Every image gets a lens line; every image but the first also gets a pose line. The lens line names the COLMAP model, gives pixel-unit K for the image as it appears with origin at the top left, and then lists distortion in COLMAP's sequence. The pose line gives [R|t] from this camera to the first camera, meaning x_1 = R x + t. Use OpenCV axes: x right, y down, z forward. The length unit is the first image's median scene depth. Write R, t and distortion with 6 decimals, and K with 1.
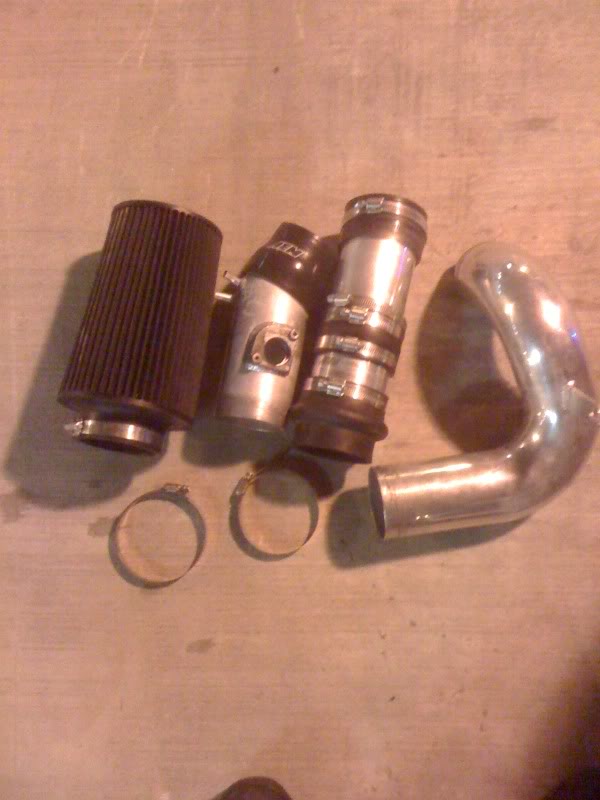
lens RADIAL K [[811.8, 0, 300.0], [0, 811.8, 400.0], [0, 0, 1]] dist [0.002726, -0.002793]
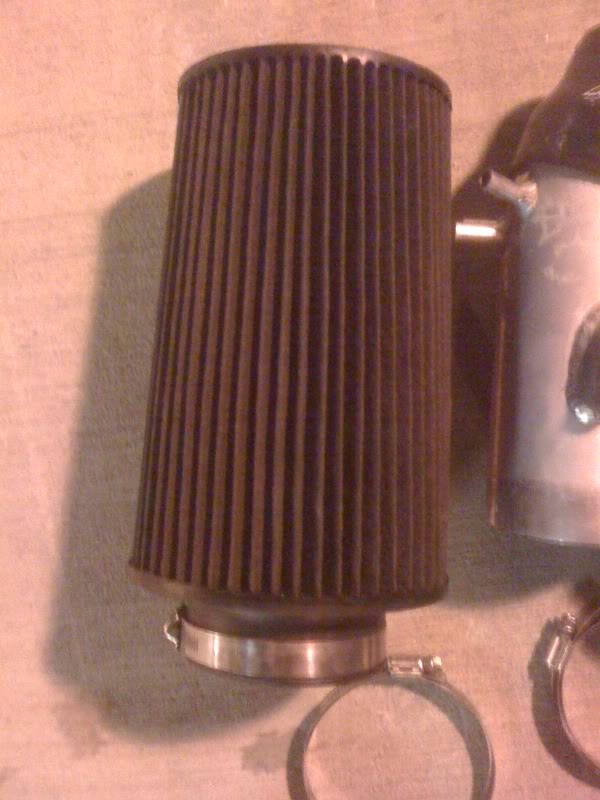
lens RADIAL K [[811.8, 0, 300.0], [0, 811.8, 400.0], [0, 0, 1]] dist [0.002726, -0.002793]
pose [[0.987805, -0.124285, -0.093779, -0.154596], [0.140763, 0.970289, 0.196788, -0.139899], [0.066535, -0.207589, 0.975951, 0.574799]]
